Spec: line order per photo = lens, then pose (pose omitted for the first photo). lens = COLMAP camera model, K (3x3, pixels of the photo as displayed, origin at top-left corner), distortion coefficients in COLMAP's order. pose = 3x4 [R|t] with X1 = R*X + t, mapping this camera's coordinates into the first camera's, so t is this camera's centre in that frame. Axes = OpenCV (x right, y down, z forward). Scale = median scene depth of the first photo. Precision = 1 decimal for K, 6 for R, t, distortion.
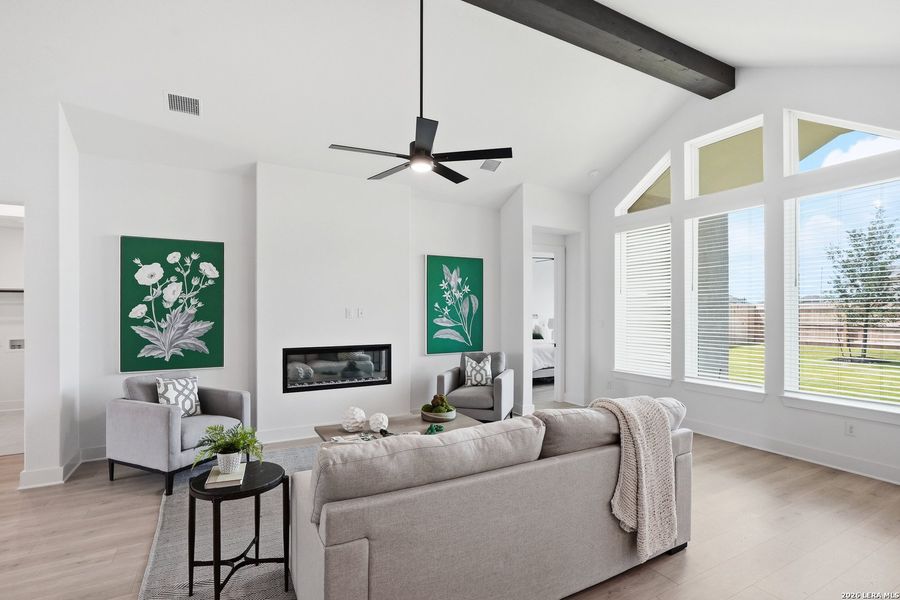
lens RADIAL K [[424.8, 0, 447.3], [0, 424.8, 311.7], [0, 0, 1]] dist [-0.004088, 0.000341]
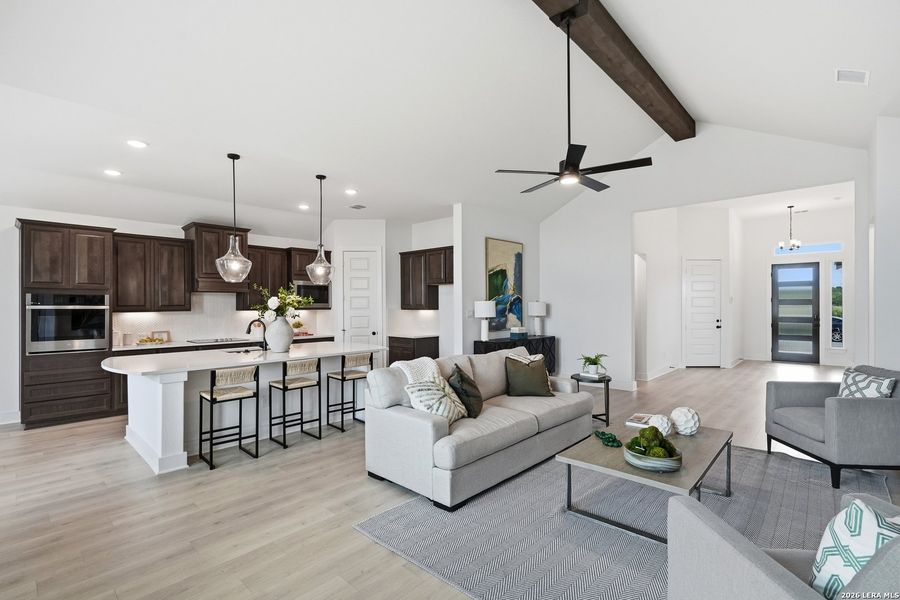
lens RADIAL K [[422.3, 0, 447.2], [0, 422.3, 304.8], [0, 0, 1]] dist [-0.007526, 0.001738]
pose [[-0.947809, 0.004115, -0.318812, 0.428833], [0.003665, 0.999991, 0.002010, 0.003610], [0.318817, 0.000736, -0.947816, 1.343973]]
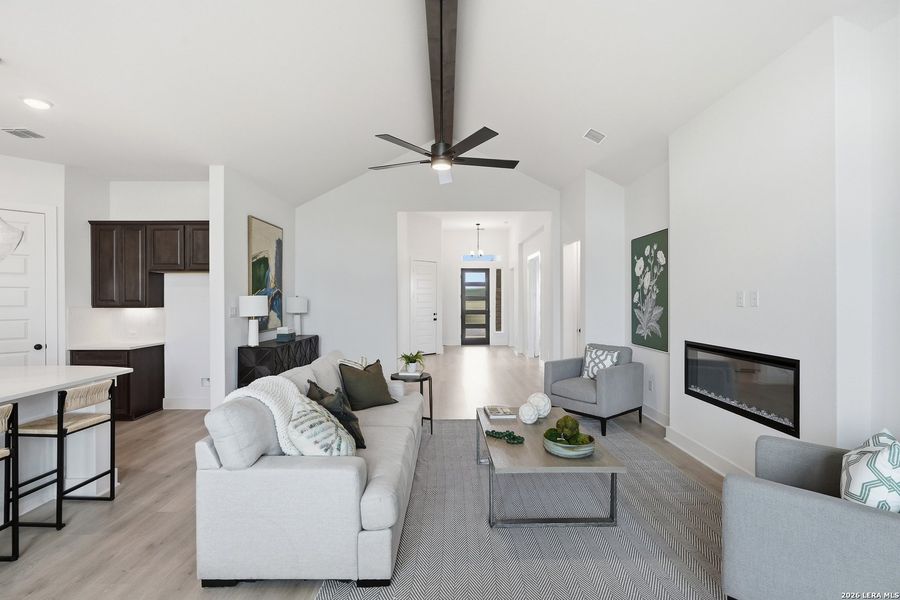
lens RADIAL K [[418.7, 0, 448.8], [0, 418.7, 298.0], [0, 0, 1]] dist [-0.004708, -0.000529]
pose [[-0.470251, -0.001466, -0.882531, 0.594915], [0.000995, 0.999997, -0.002191, 0.003312], [0.882532, -0.001908, -0.470248, 1.019362]]
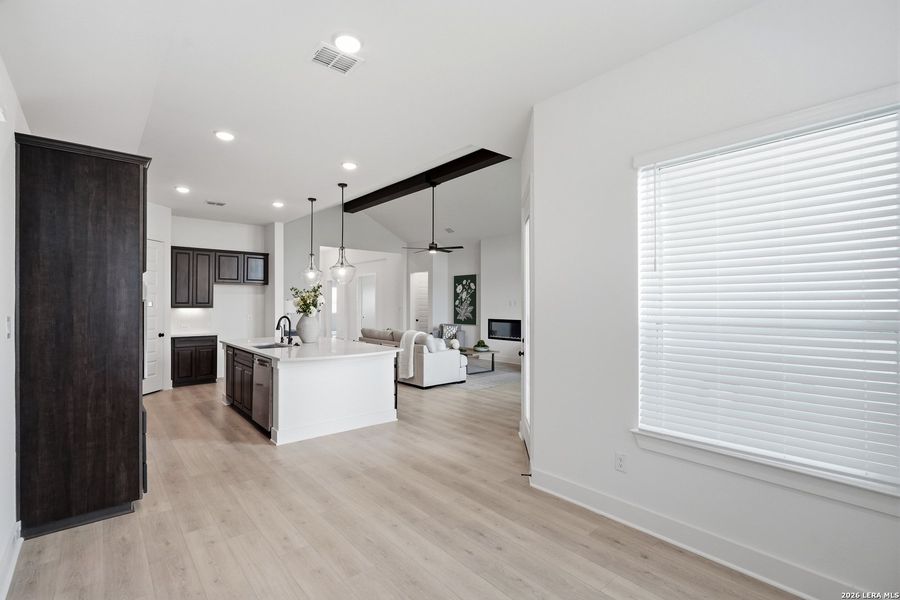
lens RADIAL K [[415.2, 0, 447.2], [0, 415.2, 300.3], [0, 0, 1]] dist [-0.006756, 0.004905]
pose [[0.212434, -0.006323, -0.977155, 1.797868], [-0.002972, 0.999970, -0.007117, 0.004993], [0.977171, 0.004416, 0.212409, 0.331289]]
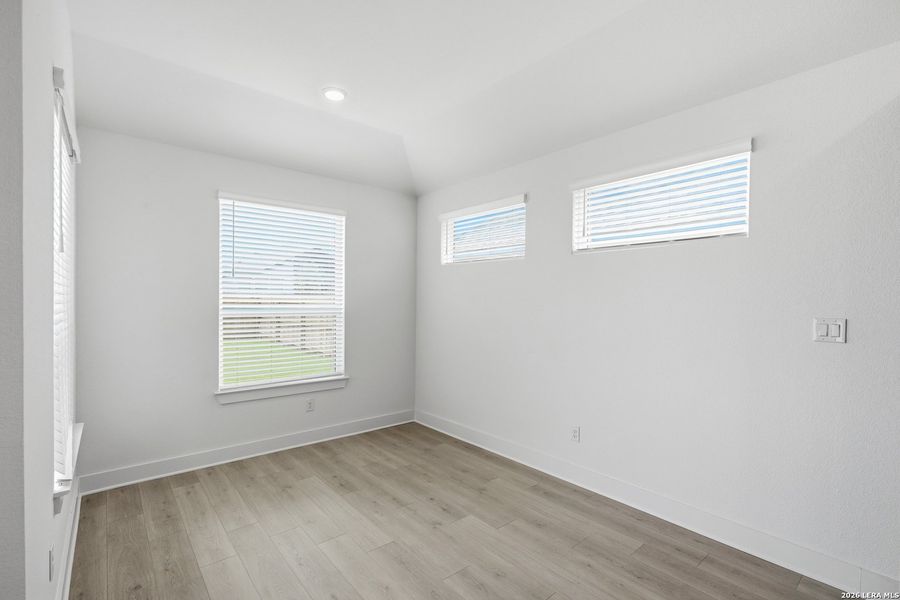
lens RADIAL K [[408.7, 0, 449.9], [0, 408.7, 303.9], [0, 0, 1]] dist [-0.000823, 0.000061]
pose [[-0.208284, -0.007133, 0.978042, 0.855555], [-0.006524, 0.999961, 0.005904, 0.005512], [-0.978047, -0.005151, -0.208322, 0.441285]]
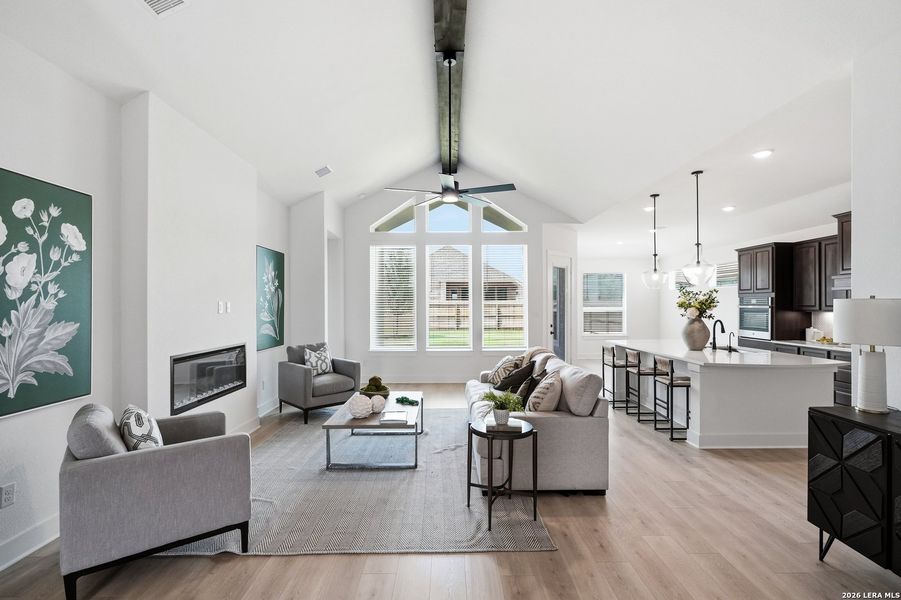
lens RADIAL K [[418.3, 0, 450.6], [0, 418.3, 304.4], [0, 0, 1]] dist [-0.003729, 0.001841]
pose [[0.467542, 0.001203, 0.883970, -0.833215], [0.003053, 0.999991, -0.002976, 0.000896], [-0.883966, 0.004090, 0.467534, 0.246018]]
